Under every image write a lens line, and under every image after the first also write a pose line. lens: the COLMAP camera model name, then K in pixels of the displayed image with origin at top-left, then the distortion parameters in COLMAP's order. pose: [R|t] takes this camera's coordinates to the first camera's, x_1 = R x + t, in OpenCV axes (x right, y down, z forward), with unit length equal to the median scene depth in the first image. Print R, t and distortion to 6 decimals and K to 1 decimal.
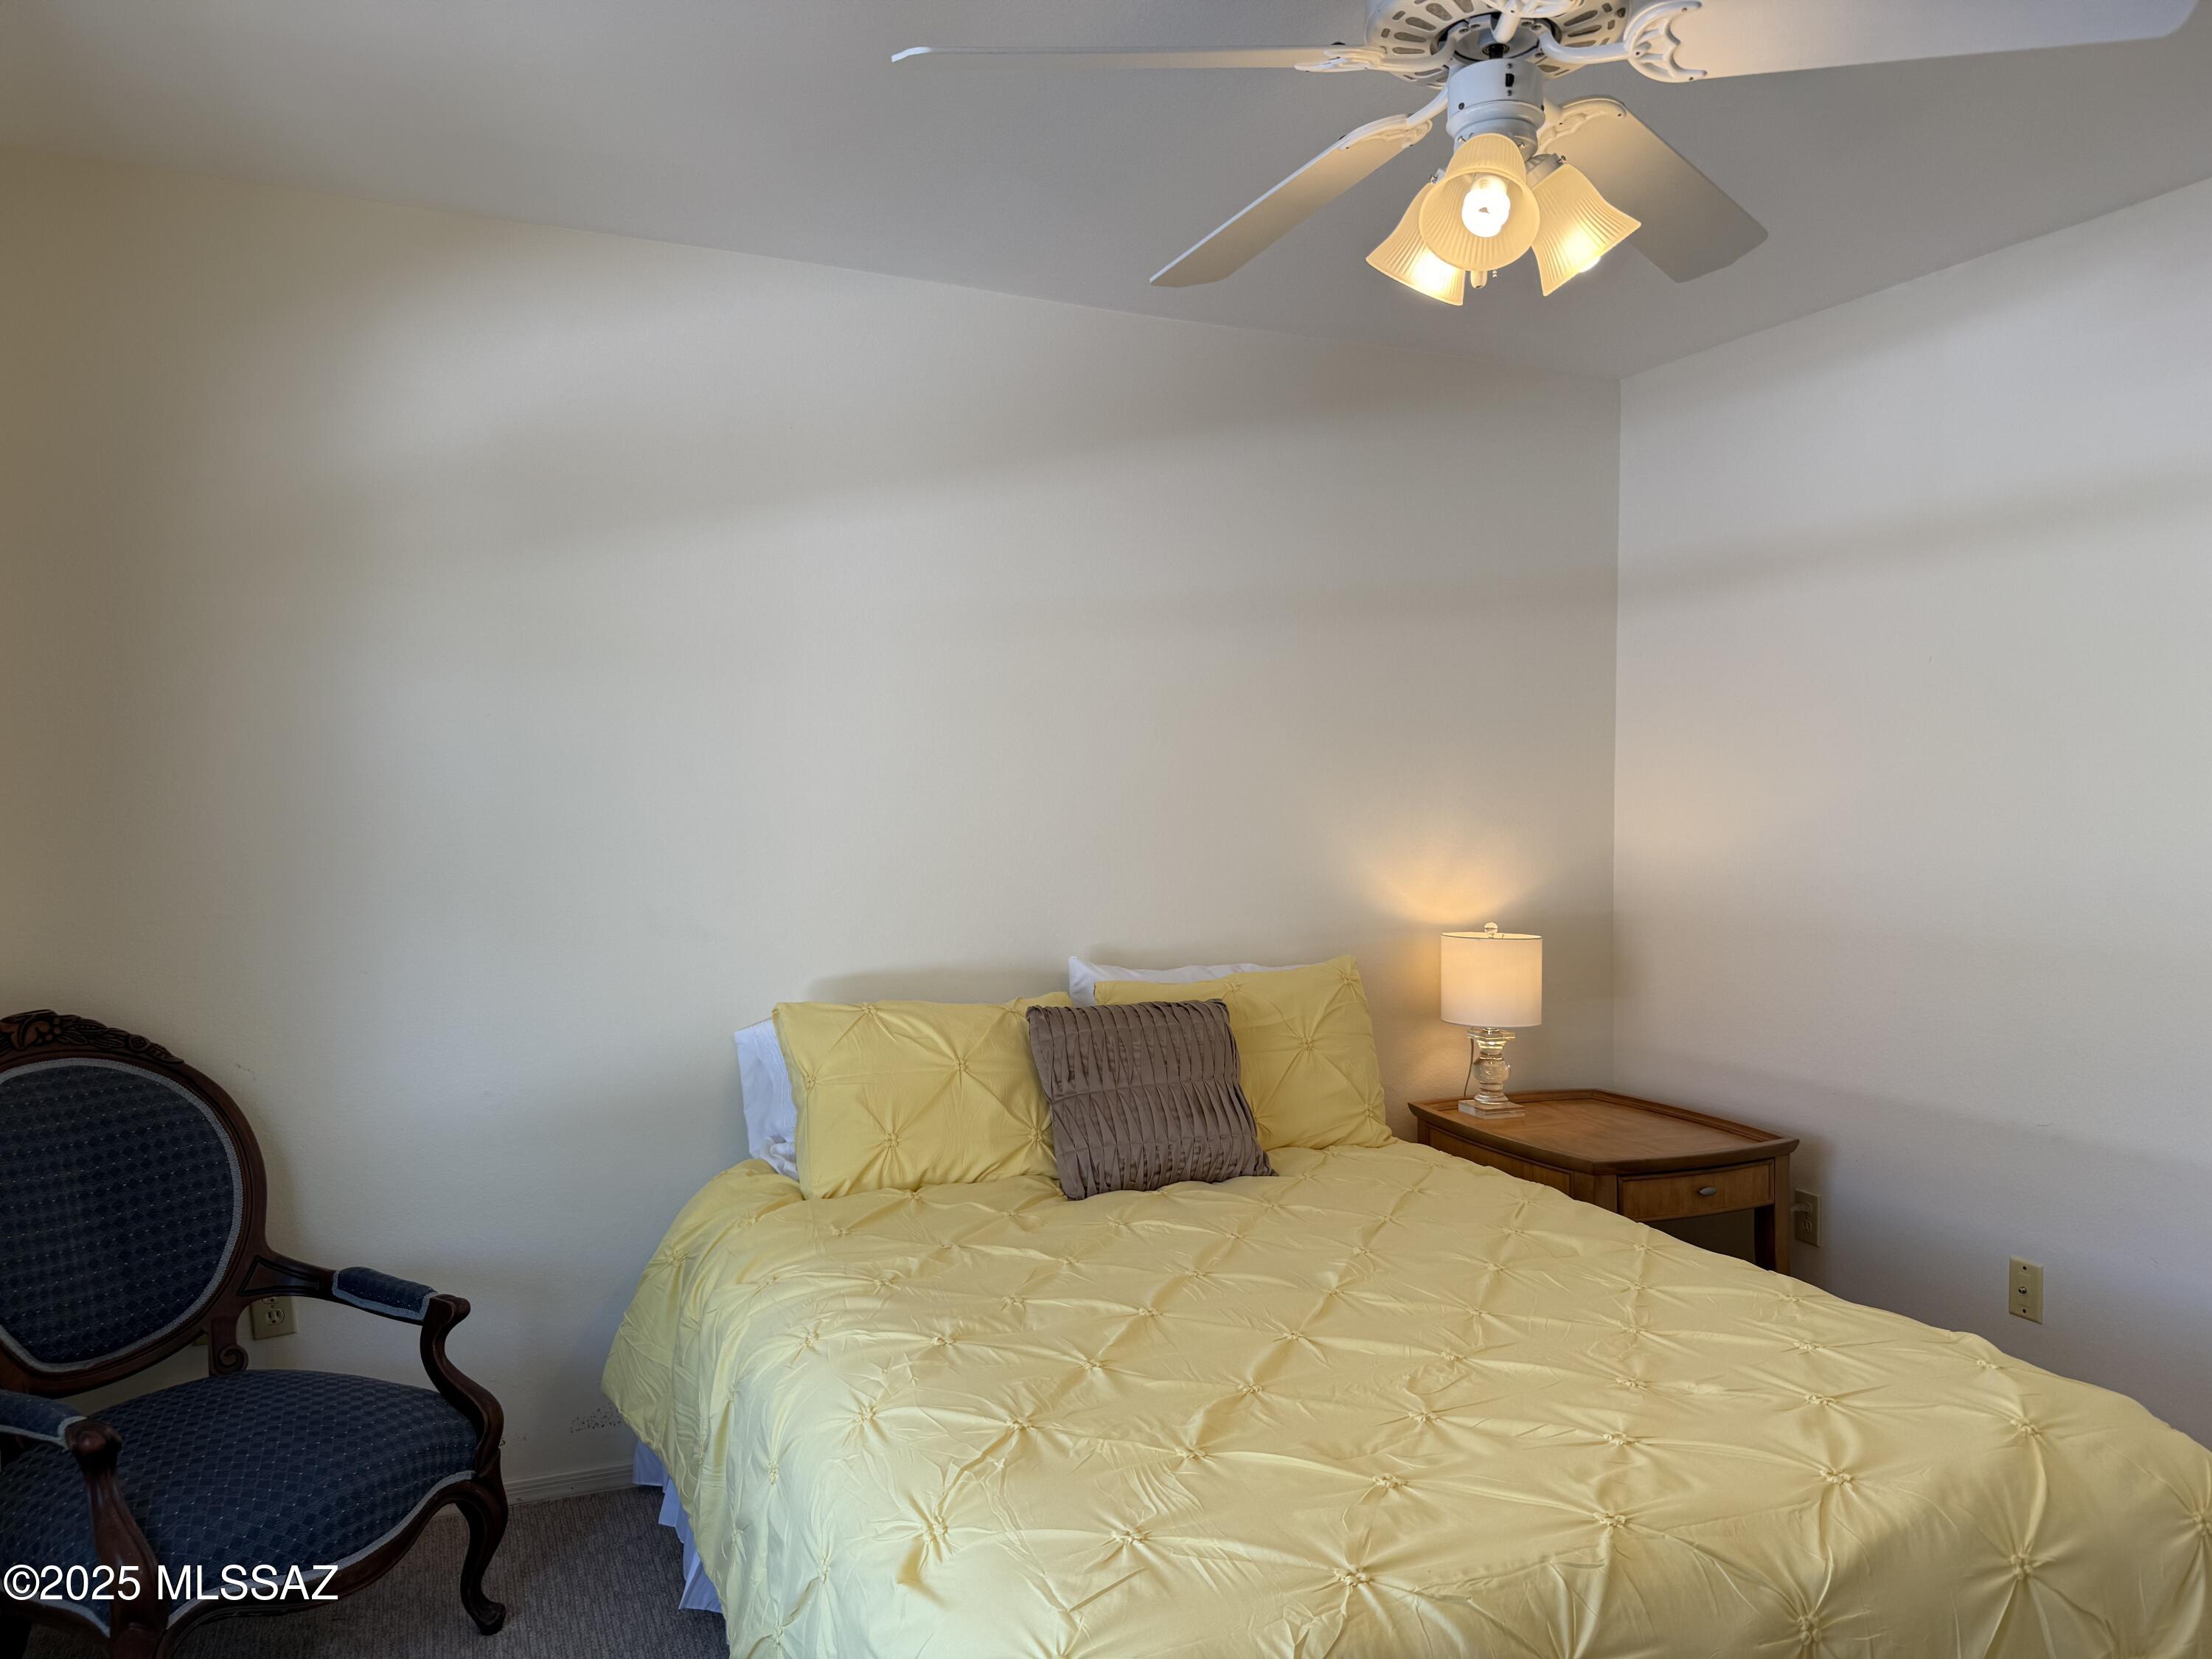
lens RADIAL K [[1571.0, 0, 1111.8], [0, 1571.0, 787.1], [0, 0, 1]] dist [0.036228, -0.058372]
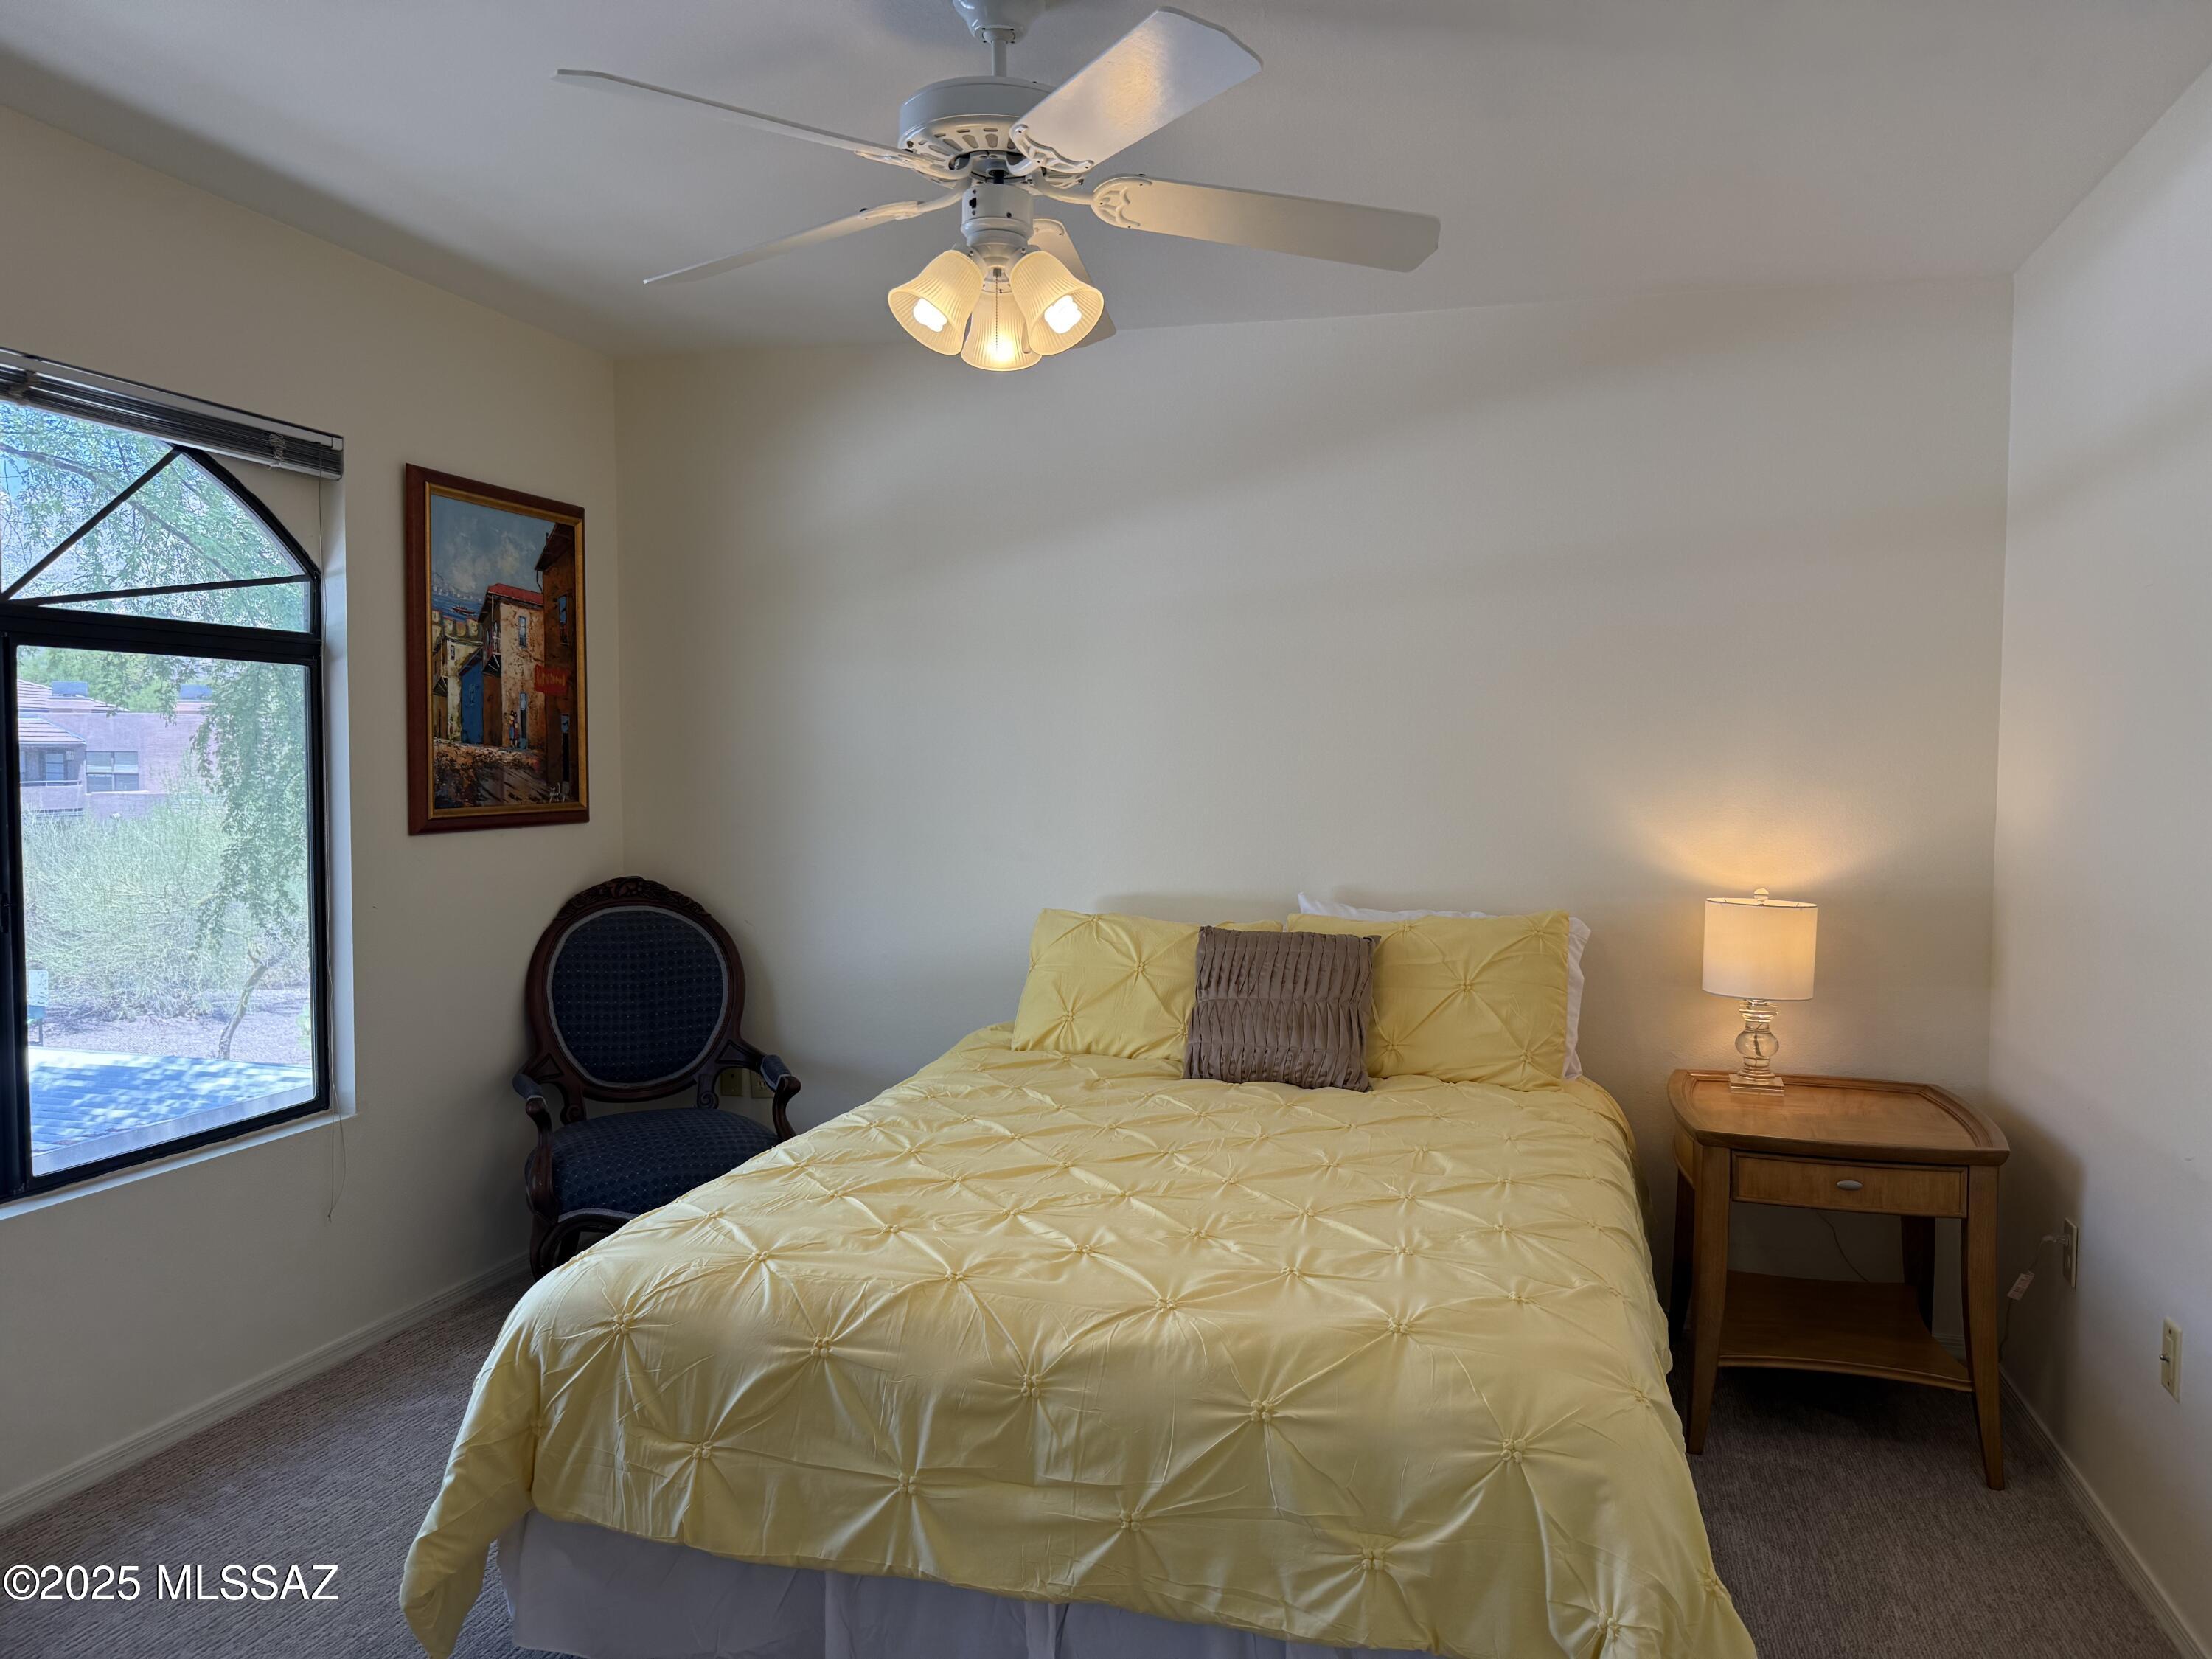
lens RADIAL K [[1534.8, 0, 1106.0], [0, 1534.8, 829.5], [0, 0, 1]] dist [0.034210, -0.004221]
pose [[0.792710, 0.040022, -0.608284, 0.658850], [-0.007807, 0.998427, 0.055517, -0.000902], [0.609549, -0.039261, 0.791775, 0.019901]]
